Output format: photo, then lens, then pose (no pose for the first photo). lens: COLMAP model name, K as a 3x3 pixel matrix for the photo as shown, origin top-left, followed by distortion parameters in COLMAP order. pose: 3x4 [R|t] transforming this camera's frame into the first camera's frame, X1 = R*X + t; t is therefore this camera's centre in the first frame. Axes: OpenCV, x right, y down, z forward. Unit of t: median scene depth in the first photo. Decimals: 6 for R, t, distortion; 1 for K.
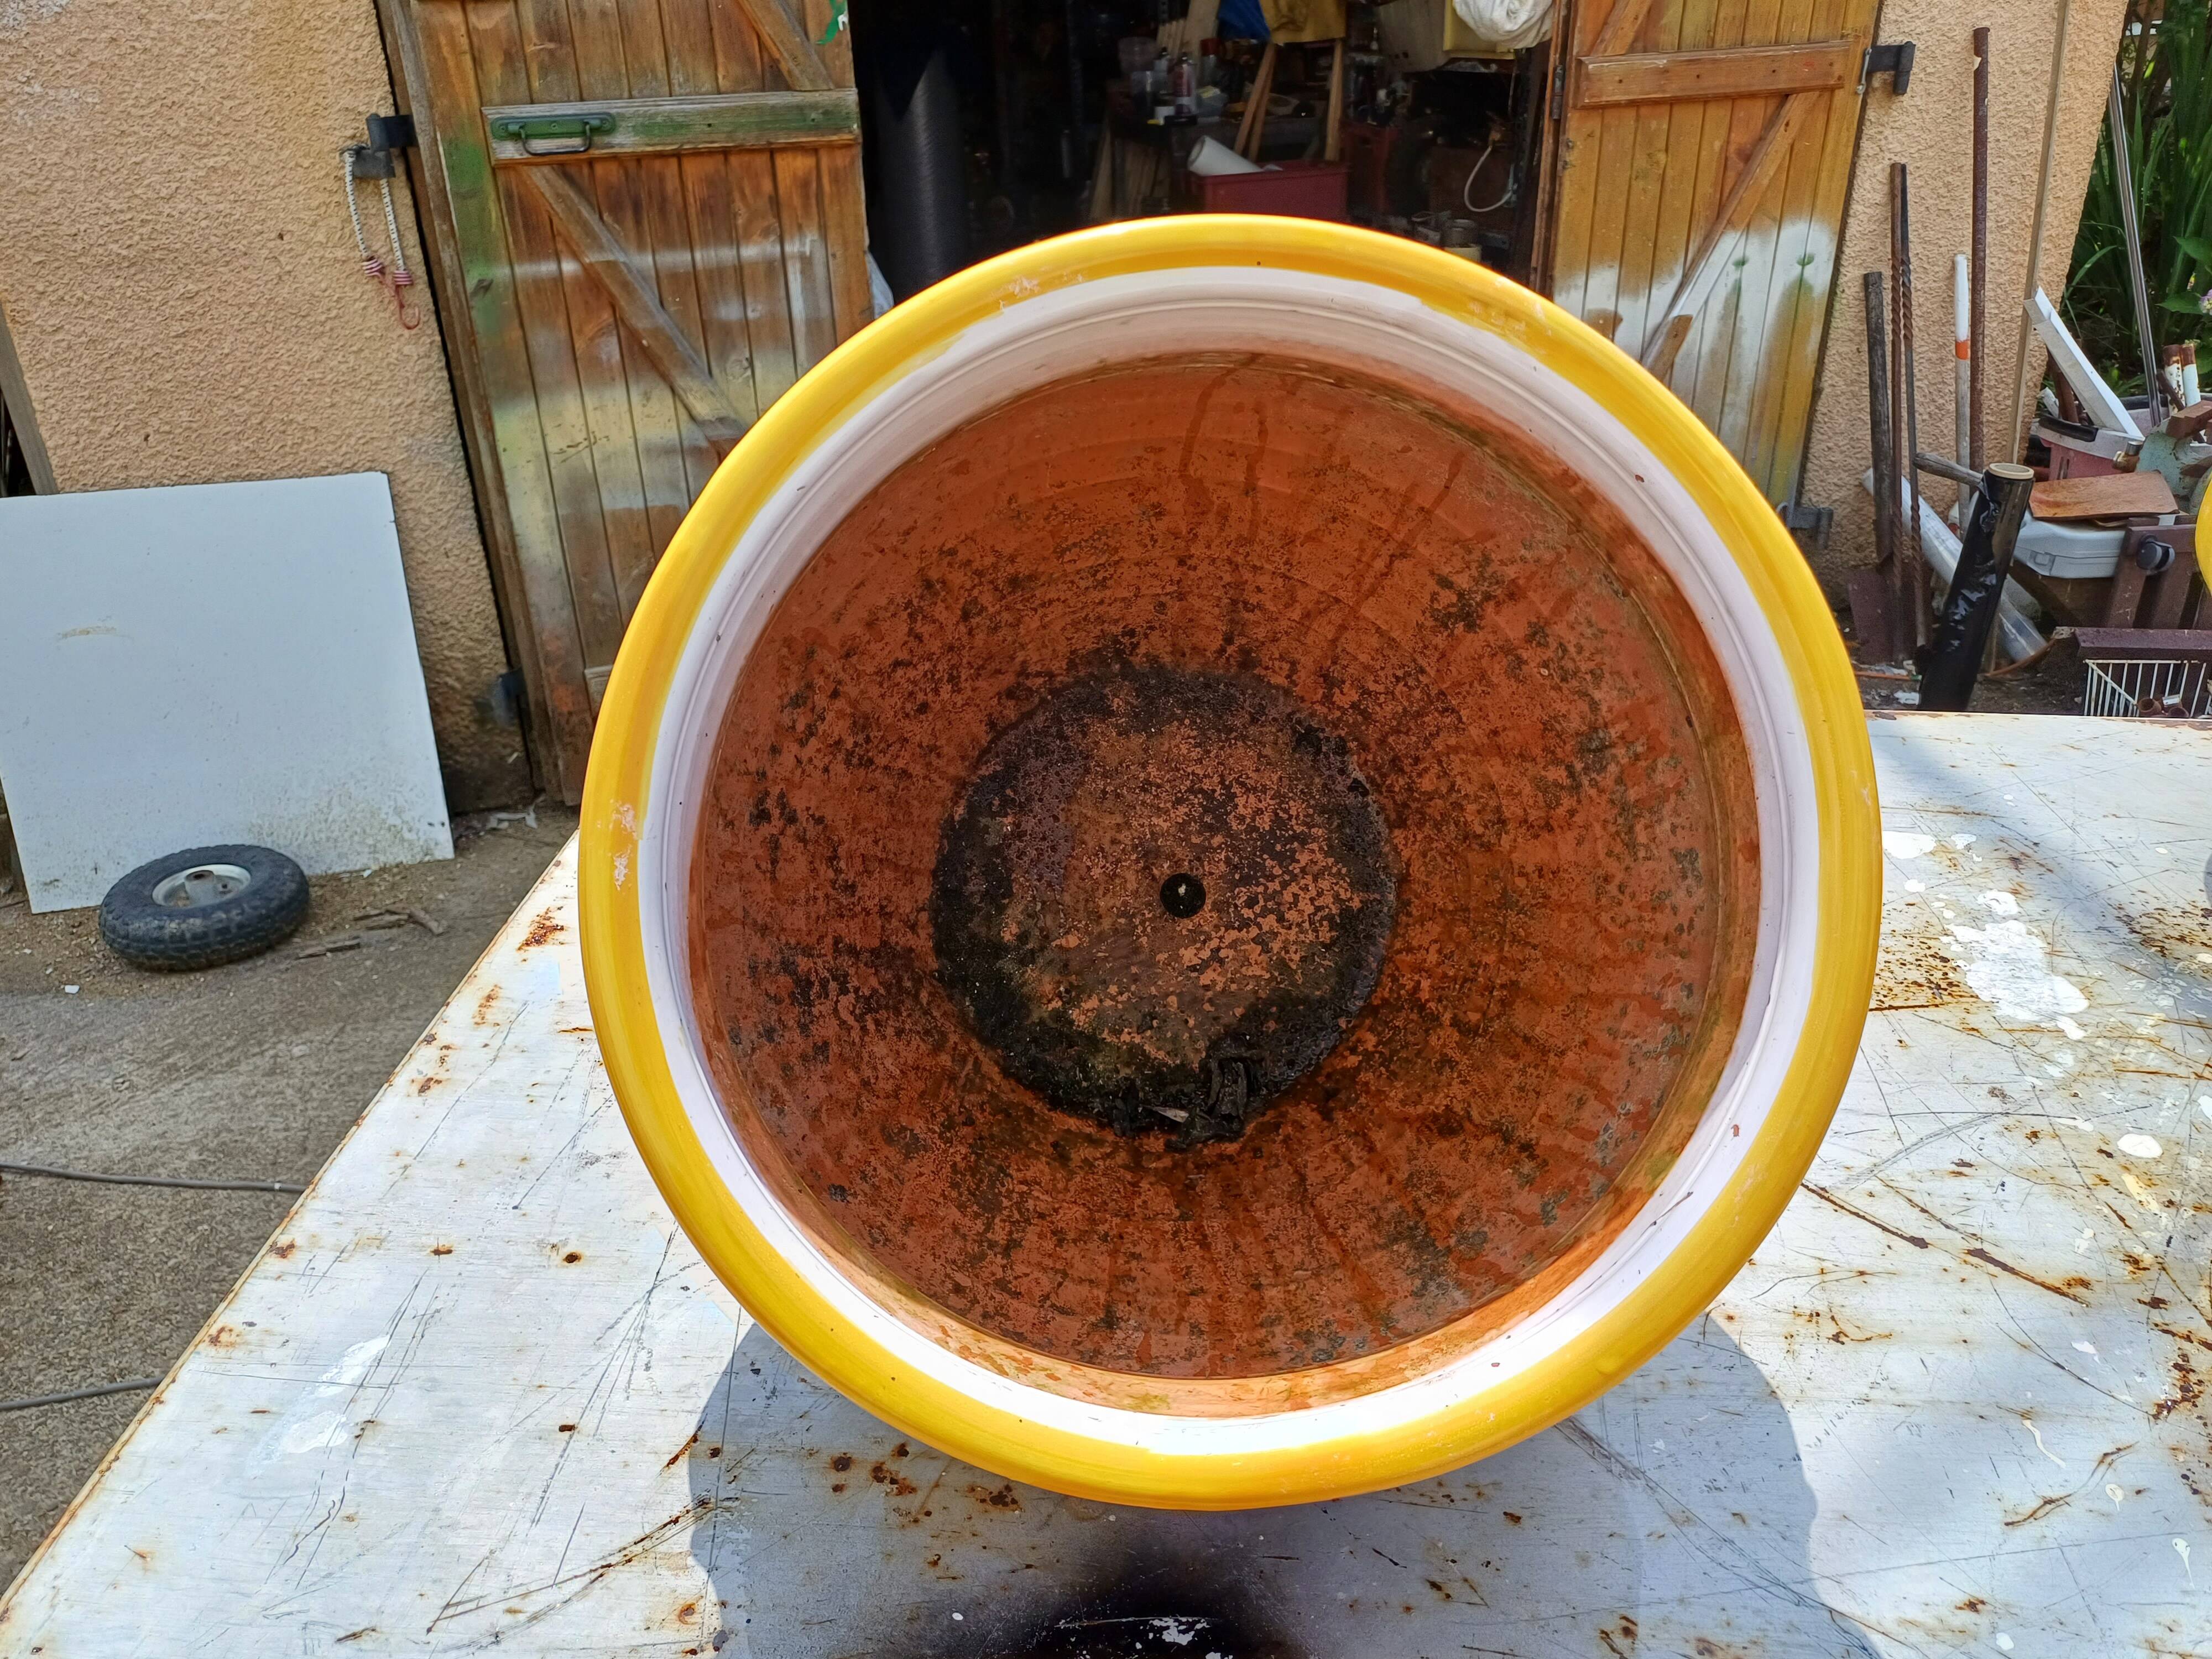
lens RADIAL K [[1685.9, 0, 1080.7], [0, 1685.9, 808.9], [0, 0, 1]] dist [0.021148, -0.007453]
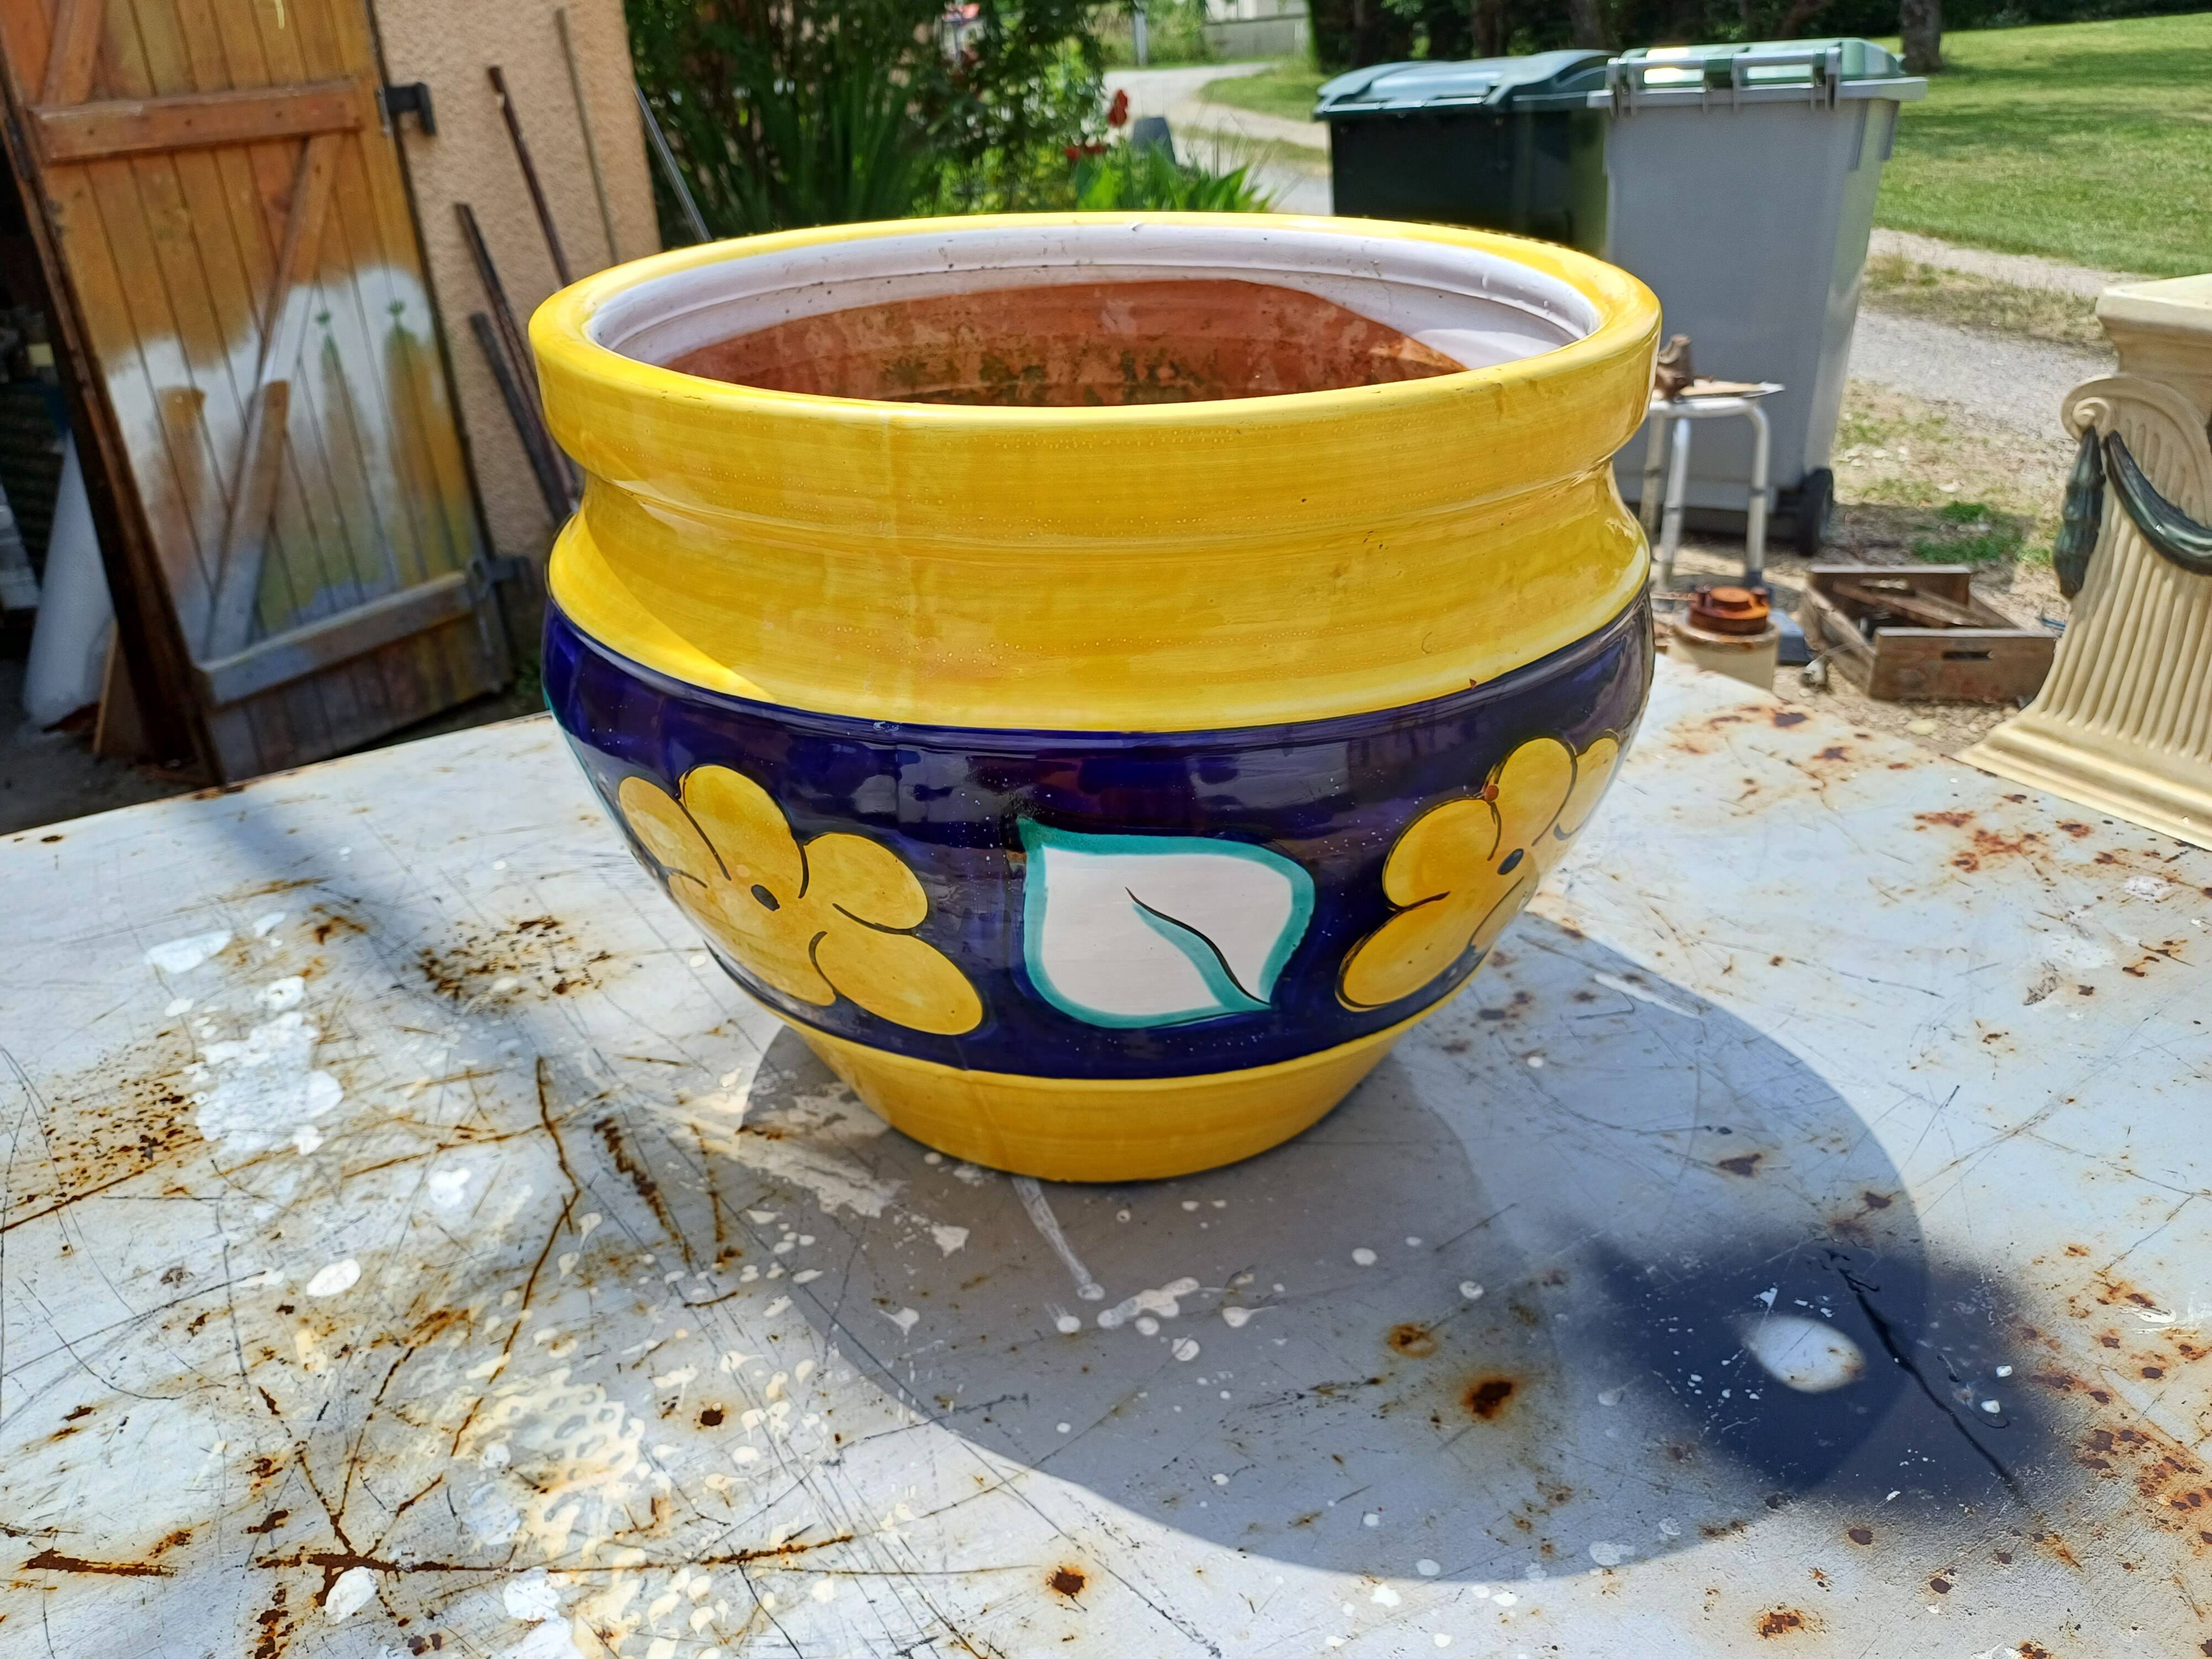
lens RADIAL K [[1692.8, 0, 1076.6], [0, 1692.8, 803.8], [0, 0, 1]] dist [0.015841, -0.010019]
pose [[0.788704, -0.275621, 0.549527, 0.158605], [0.301201, 0.952478, 0.045429, 0.017413], [-0.535933, 0.129688, 0.834240, 0.041437]]
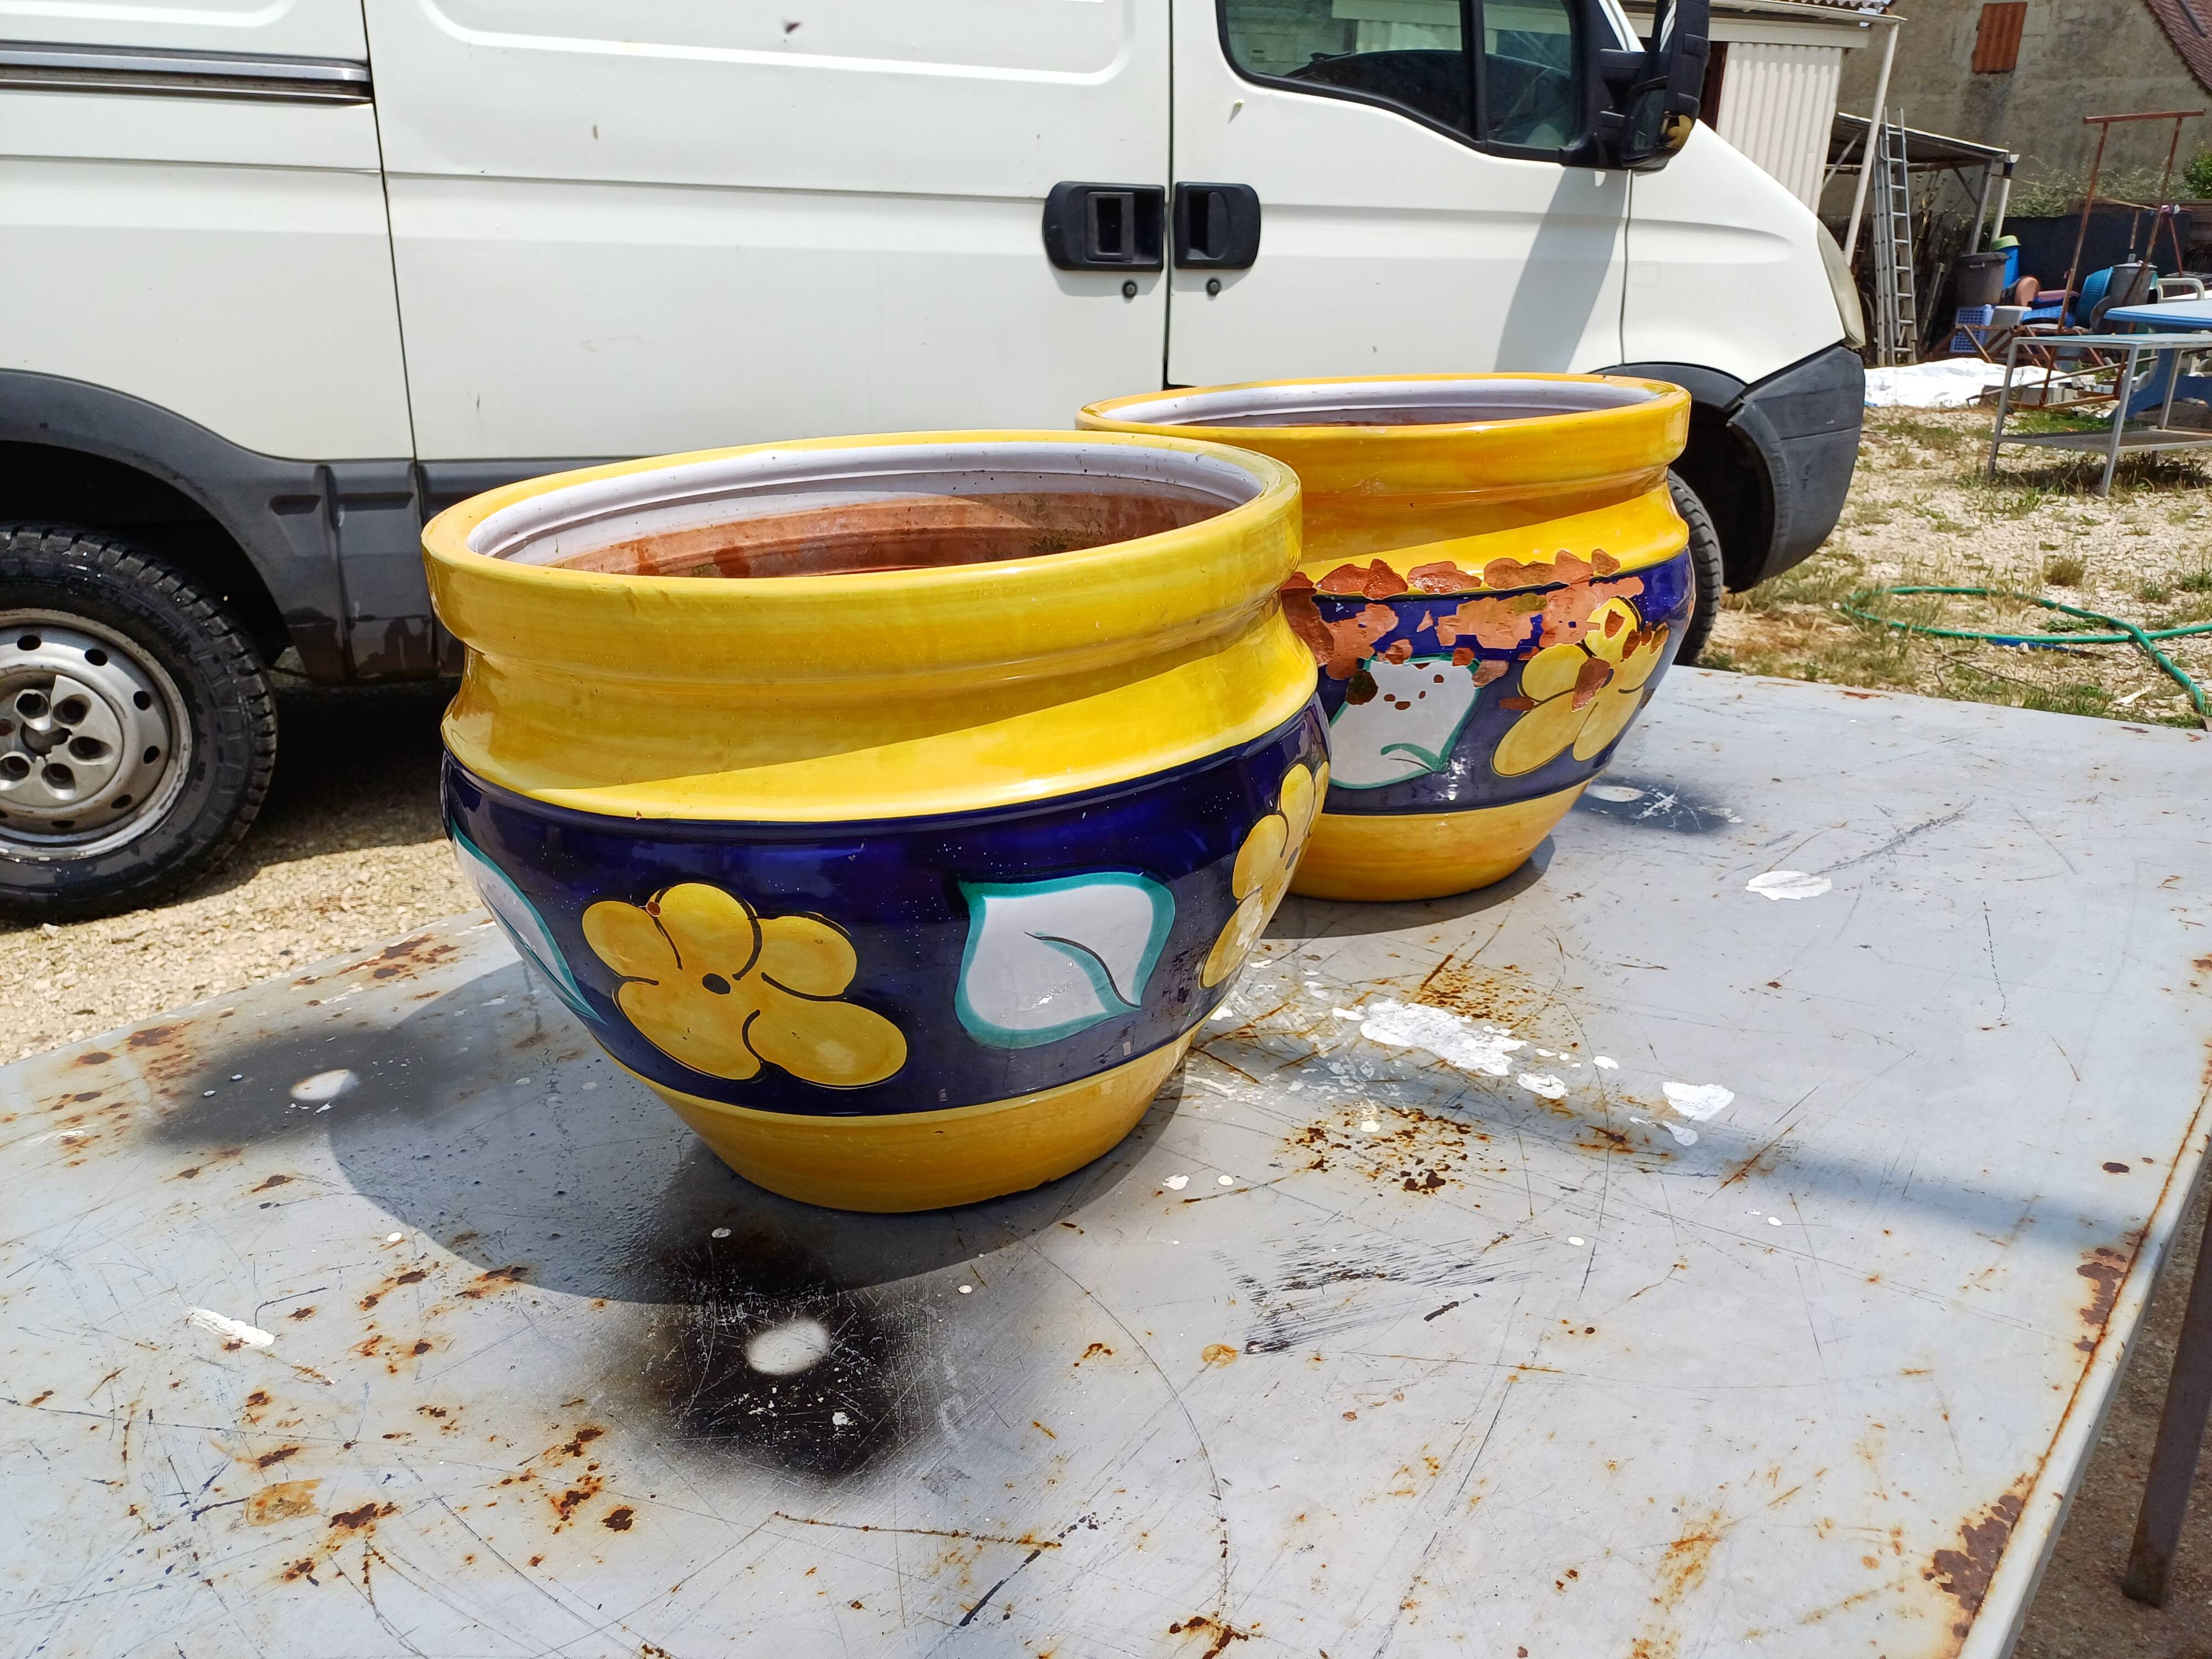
lens RADIAL K [[1661.7, 0, 1089.6], [0, 1661.7, 806.9], [0, 0, 1]] dist [0.069224, -0.061278]
pose [[-0.562914, 0.307507, -0.767181, 0.496611], [-0.344480, 0.756460, 0.555969, -0.177594], [0.751307, 0.577241, -0.319892, 0.384078]]
